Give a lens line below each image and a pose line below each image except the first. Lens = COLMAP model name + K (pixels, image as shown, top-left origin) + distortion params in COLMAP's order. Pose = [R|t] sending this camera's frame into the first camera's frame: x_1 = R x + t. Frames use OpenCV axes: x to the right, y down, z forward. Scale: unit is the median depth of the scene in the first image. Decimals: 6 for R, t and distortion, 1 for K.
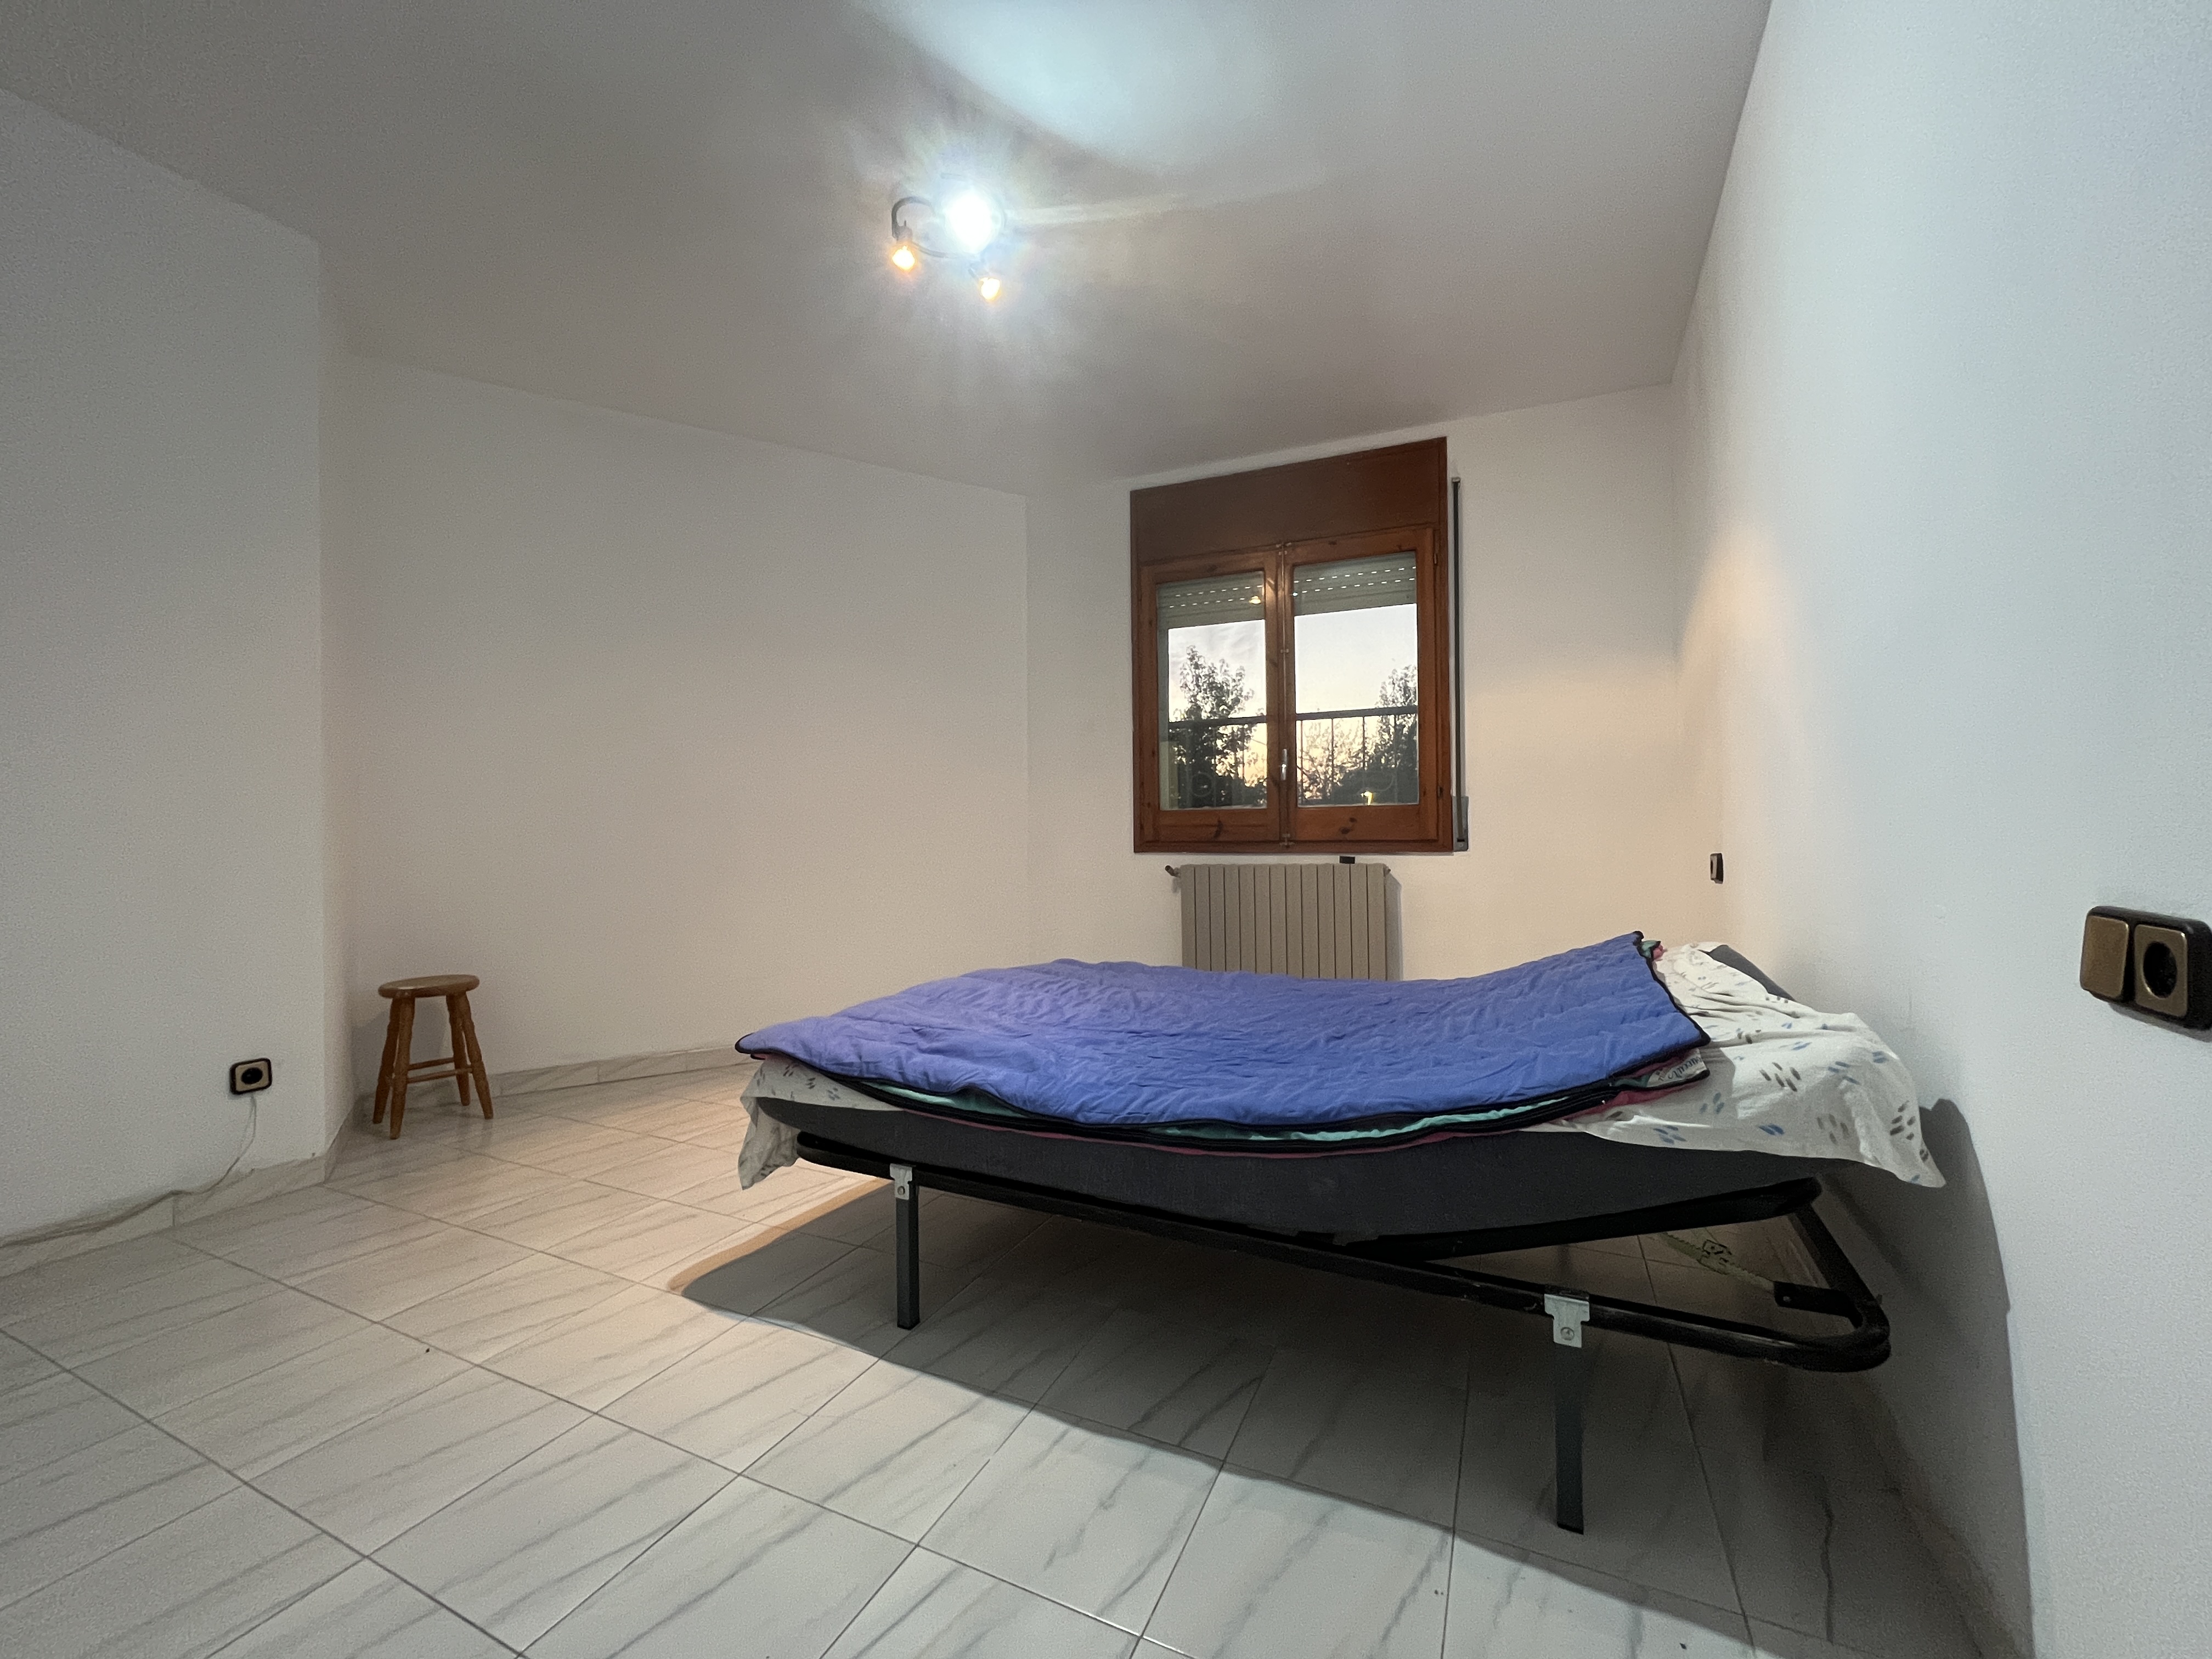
lens RADIAL K [[895.8, 0, 1101.2], [0, 895.8, 827.9], [0, 0, 1]] dist [-0.002028, -0.000199]
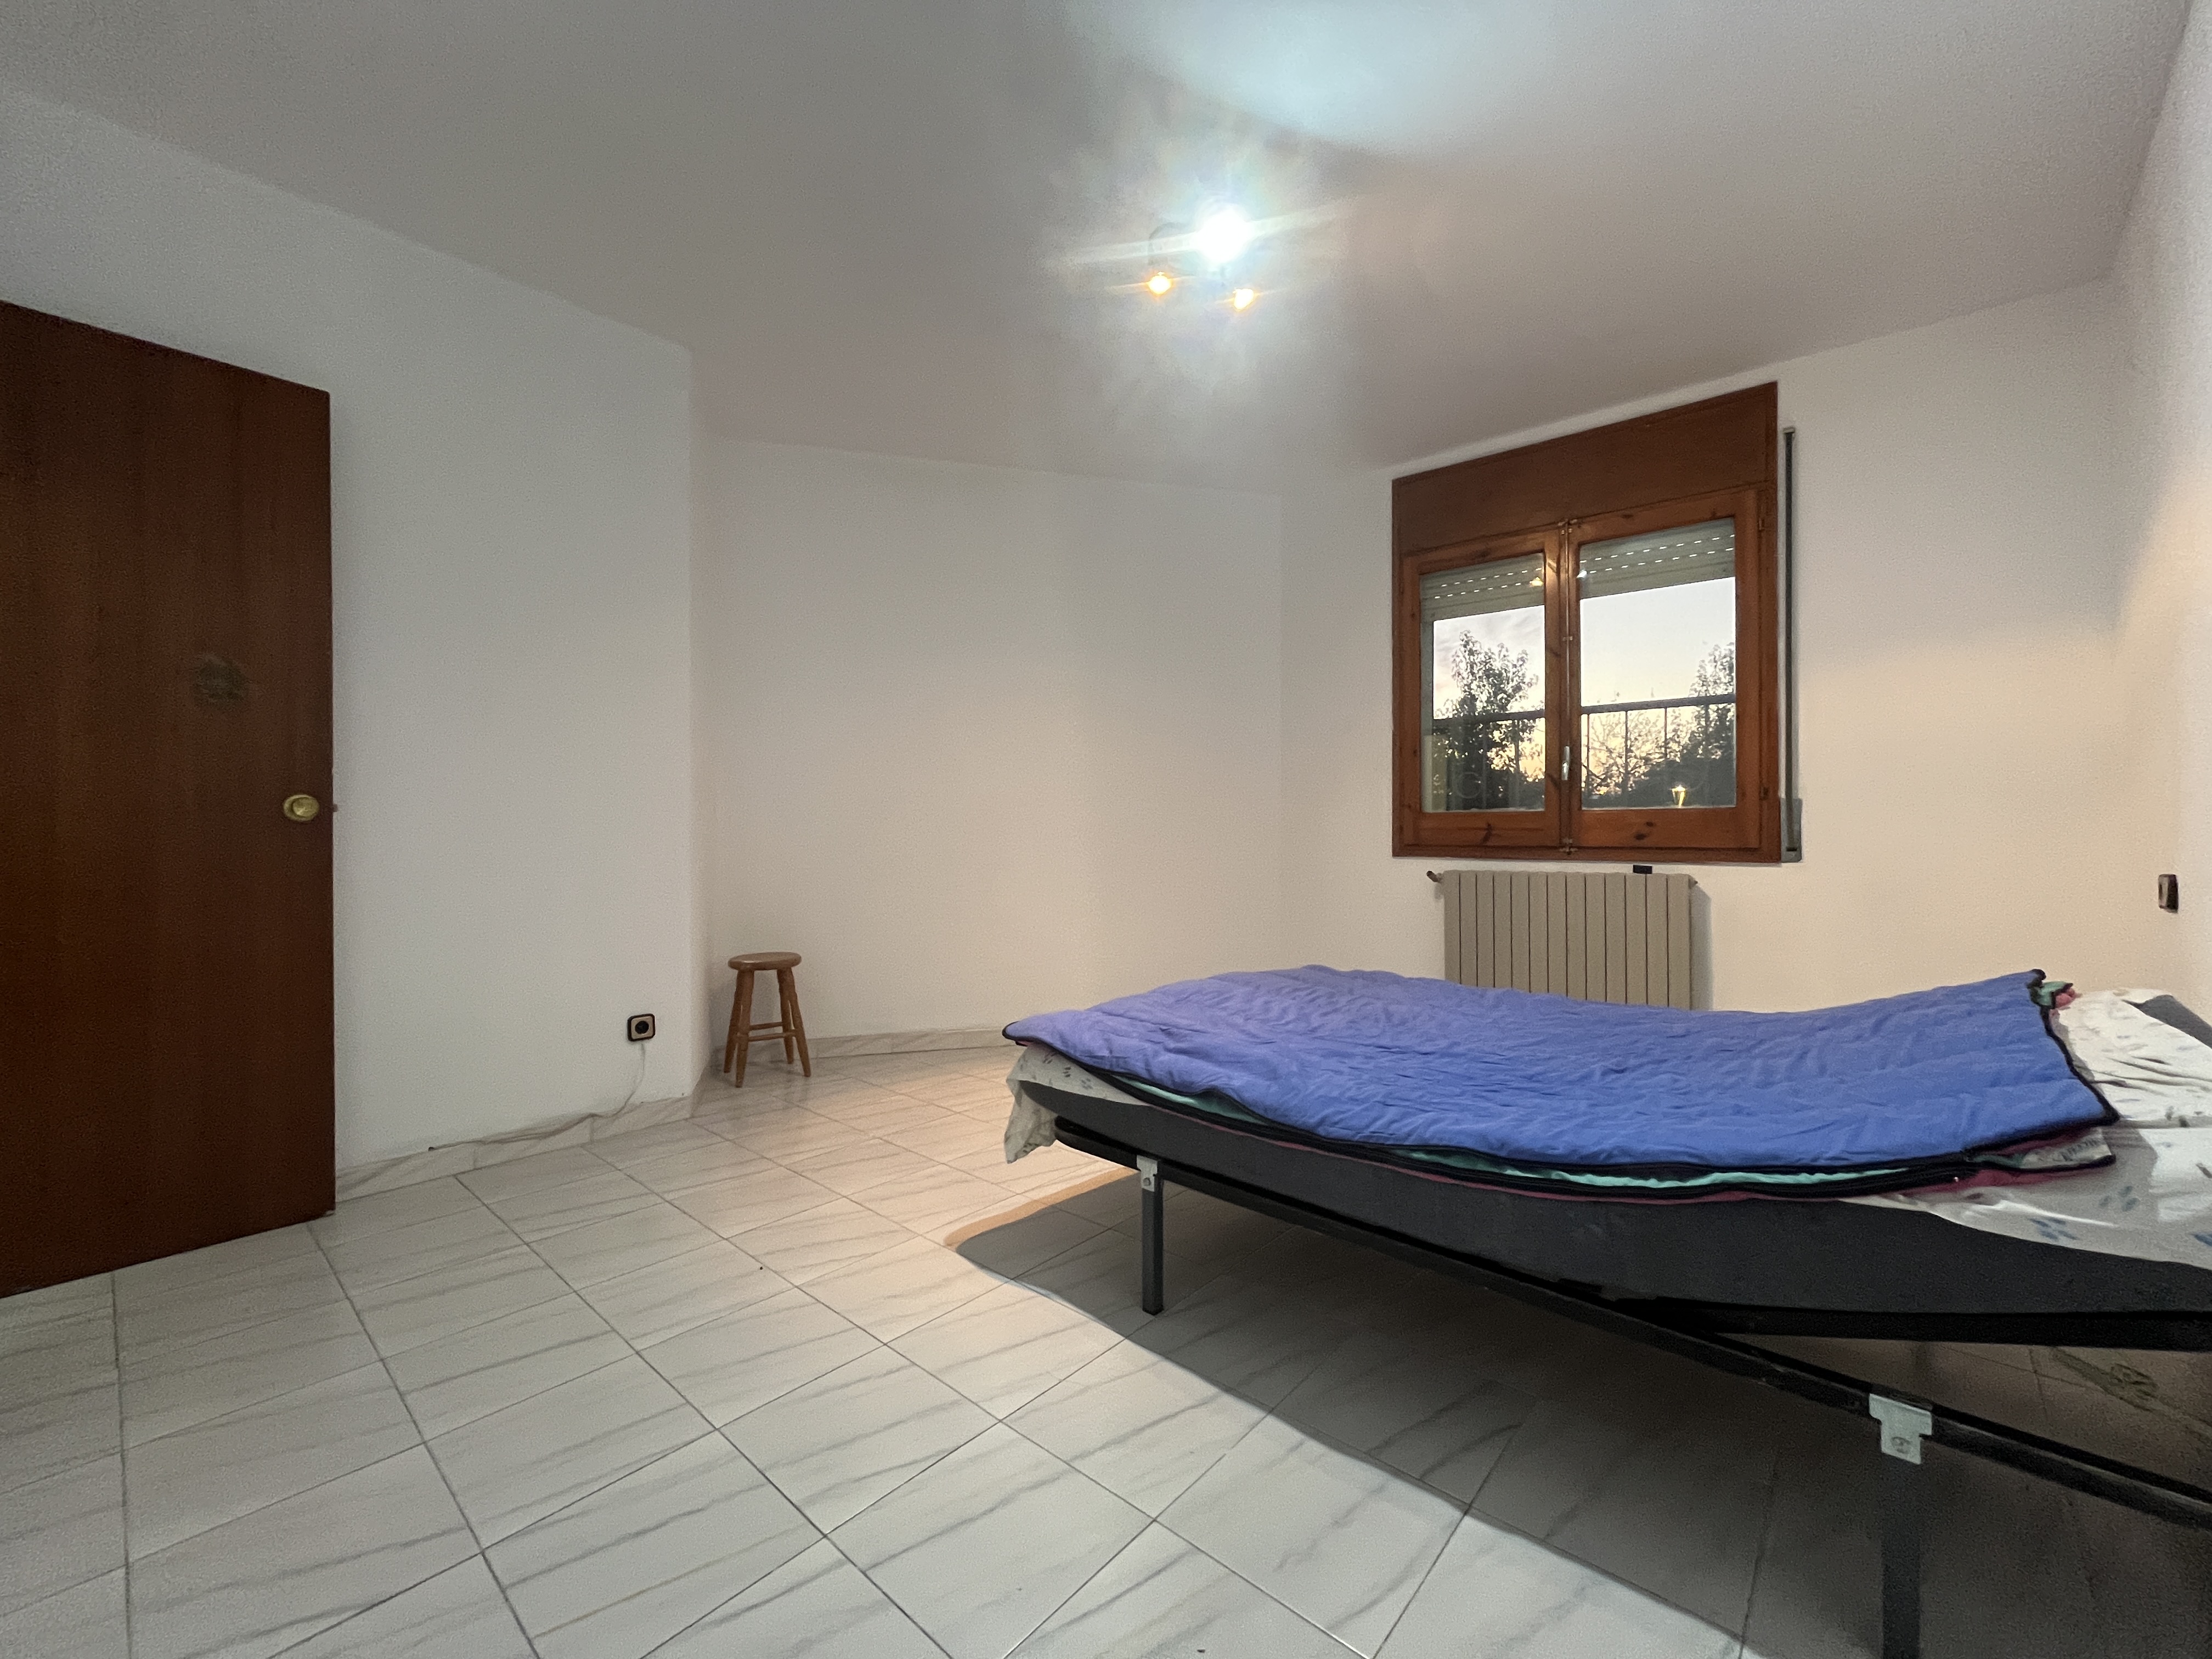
lens RADIAL K [[895.8, 0, 1101.3], [0, 895.8, 828.5], [0, 0, 1]] dist [-0.002028, -0.000199]
pose [[0.959420, 0.008681, -0.281848, 0.014656], [-0.007096, 0.999953, 0.006644, -0.013398], [0.281892, -0.004375, 0.959436, -0.017211]]
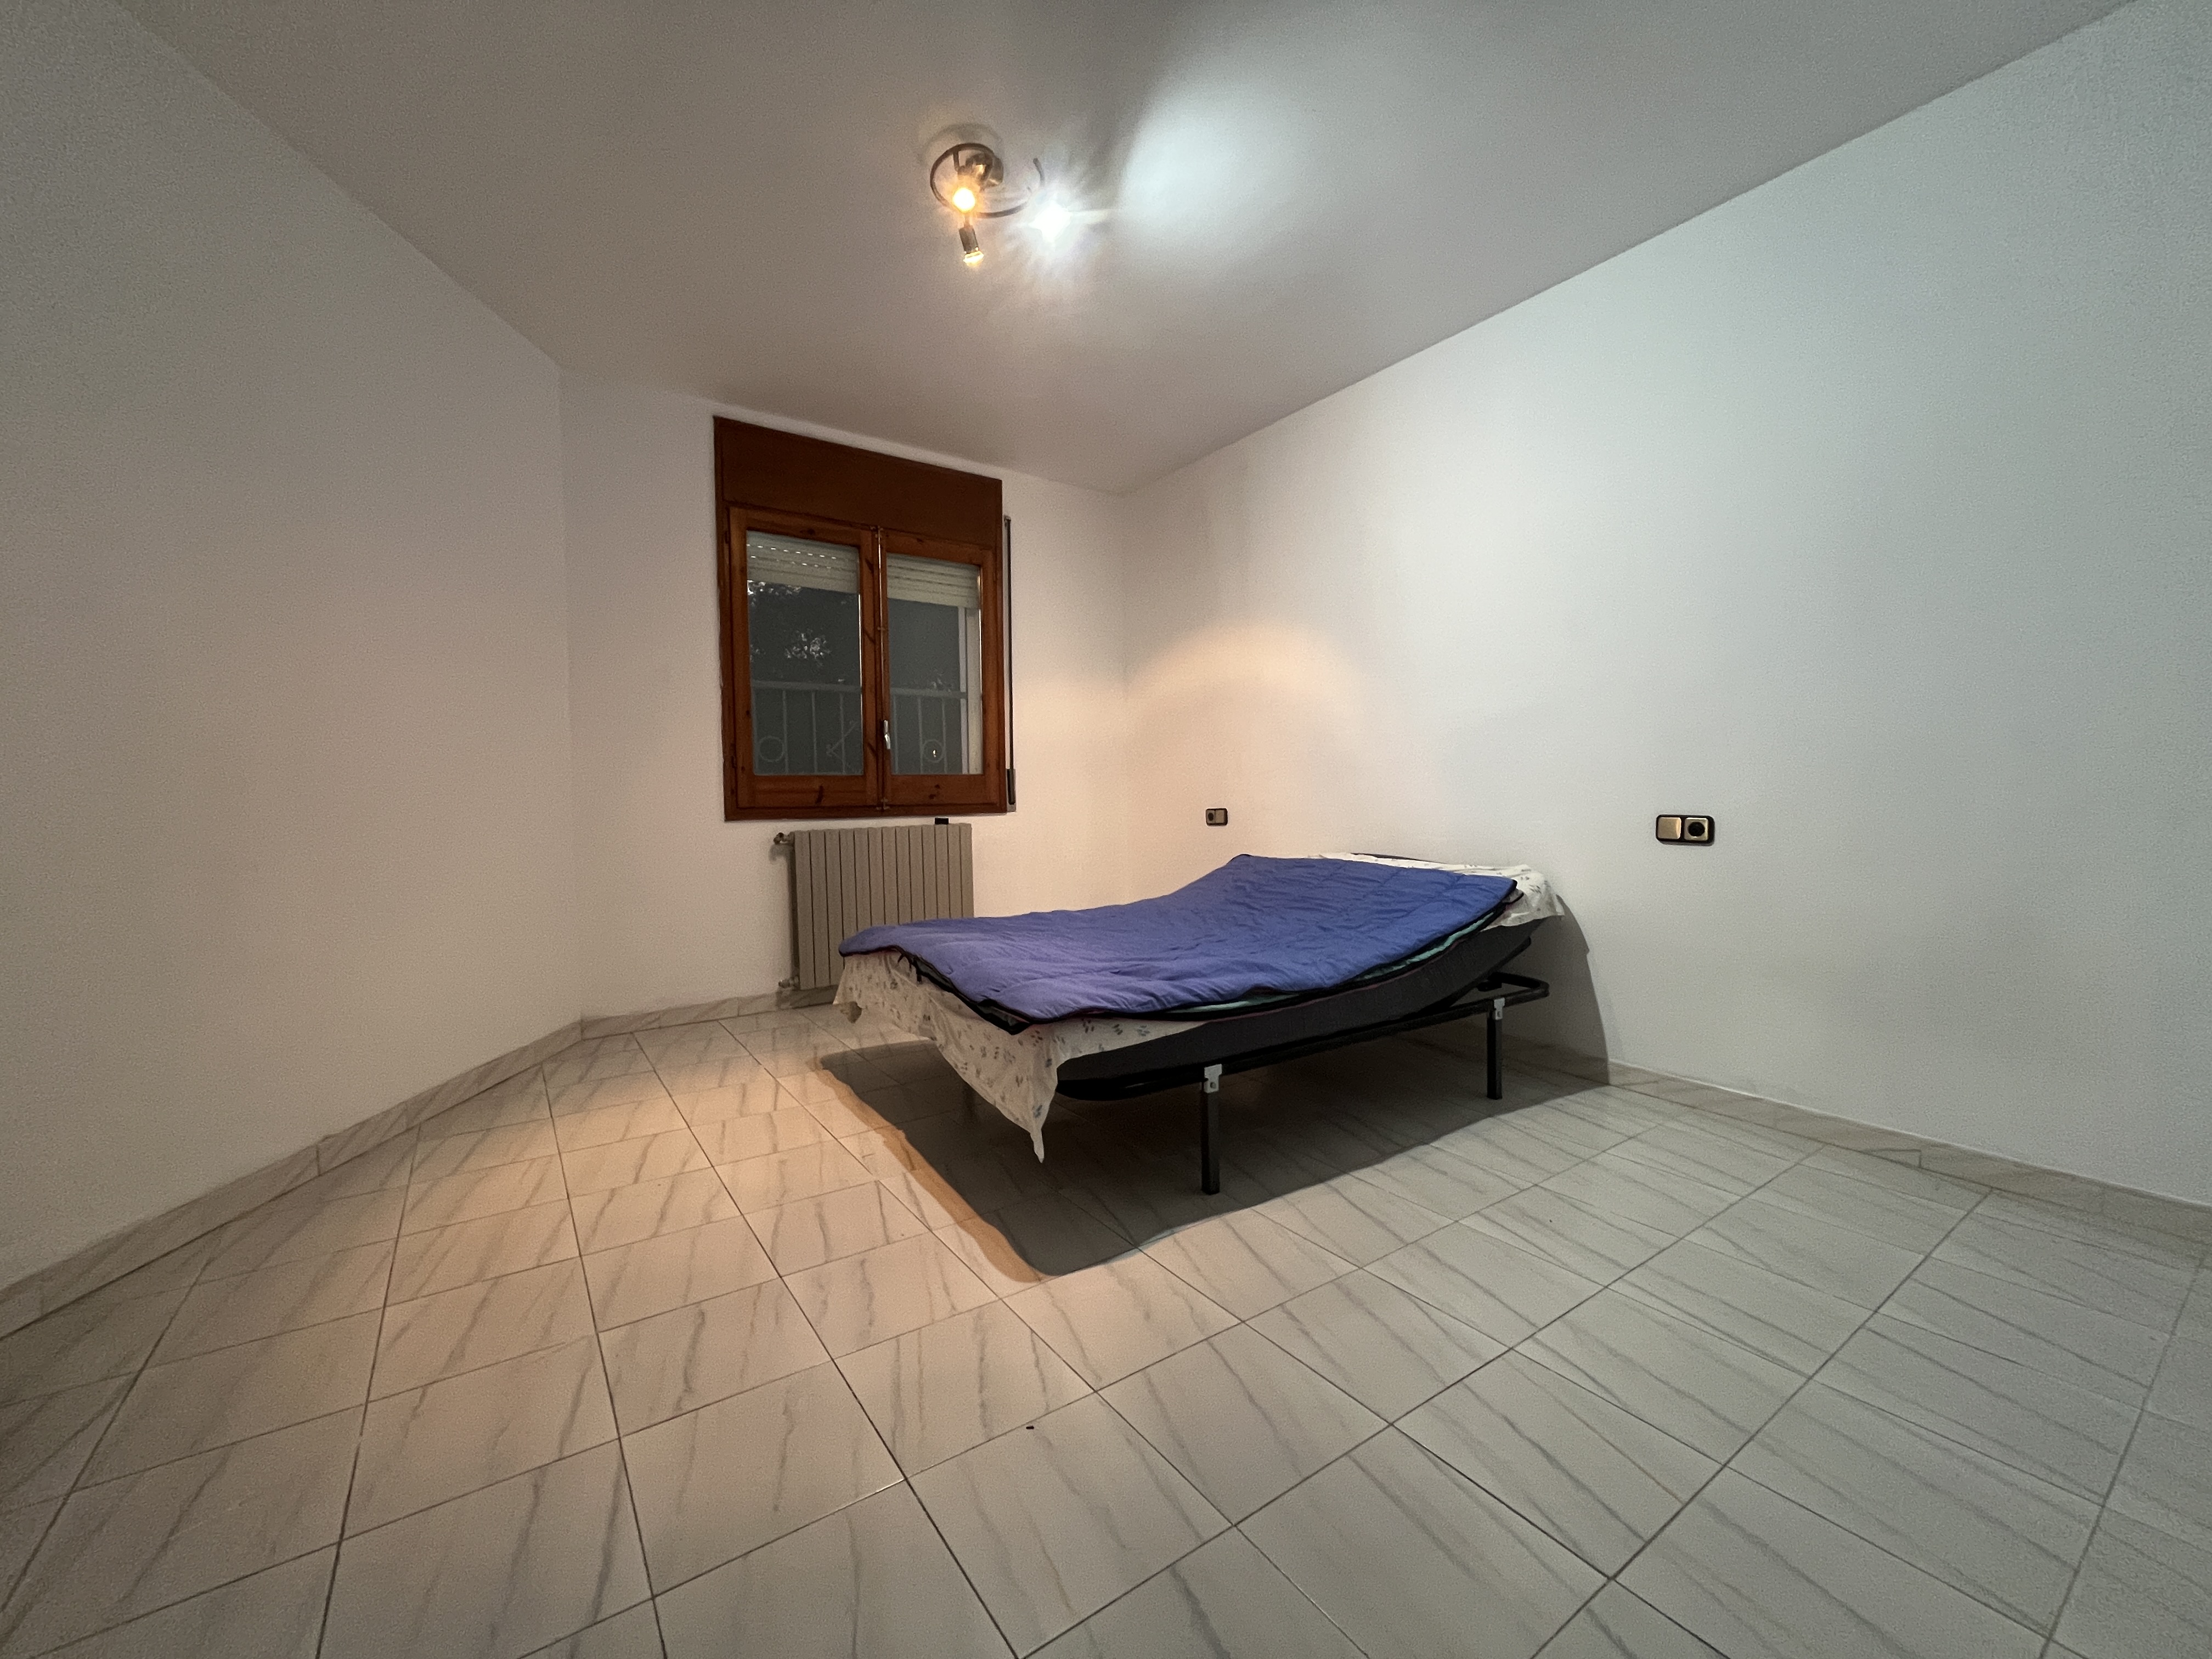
lens RADIAL K [[895.8, 0, 1098.8], [0, 895.8, 829.7], [0, 0, 1]] dist [-0.002028, -0.000199]
pose [[0.503525, -0.035942, 0.863233, -1.136512], [0.002332, 0.999187, 0.040242, 0.001202], [-0.863978, -0.018250, 0.503200, 0.434860]]
